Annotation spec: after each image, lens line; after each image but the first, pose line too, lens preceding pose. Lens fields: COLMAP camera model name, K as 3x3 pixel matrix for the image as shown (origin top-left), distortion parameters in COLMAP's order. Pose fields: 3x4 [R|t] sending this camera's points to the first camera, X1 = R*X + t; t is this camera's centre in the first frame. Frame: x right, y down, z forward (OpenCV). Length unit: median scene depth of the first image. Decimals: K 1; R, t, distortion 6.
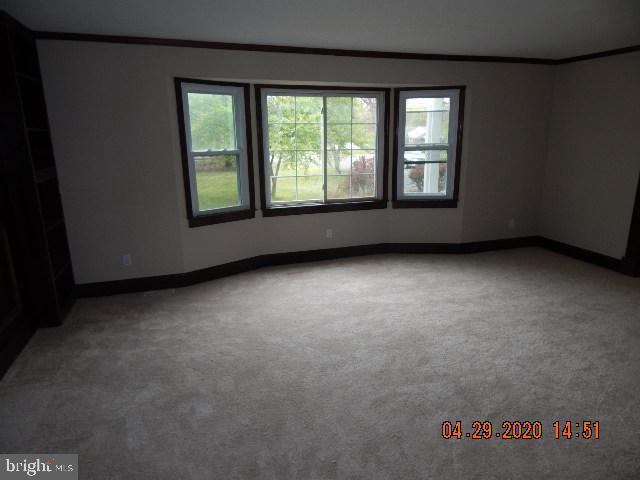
lens RADIAL K [[421.2, 0, 318.5], [0, 421.2, 235.8], [0, 0, 1]] dist [0.005005, -0.008984]
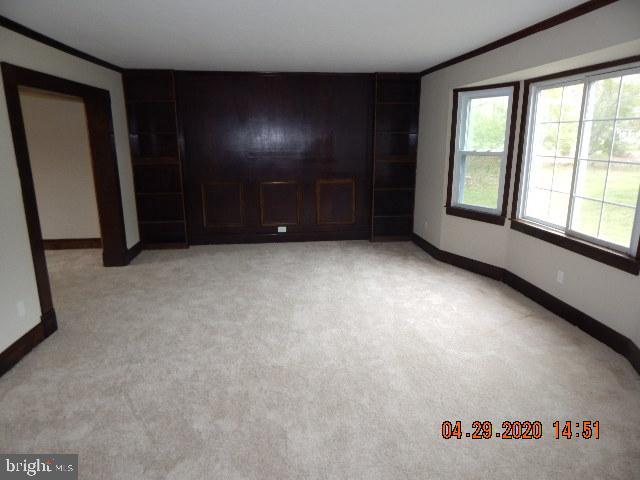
lens RADIAL K [[421.2, 0, 318.7], [0, 421.2, 242.3], [0, 0, 1]] dist [0.005005, -0.008984]
pose [[-0.202037, 0.245542, -0.948098, 0.865173], [-0.228605, 0.929497, 0.289440, -0.194193], [0.952324, 0.275217, -0.131661, 0.779846]]
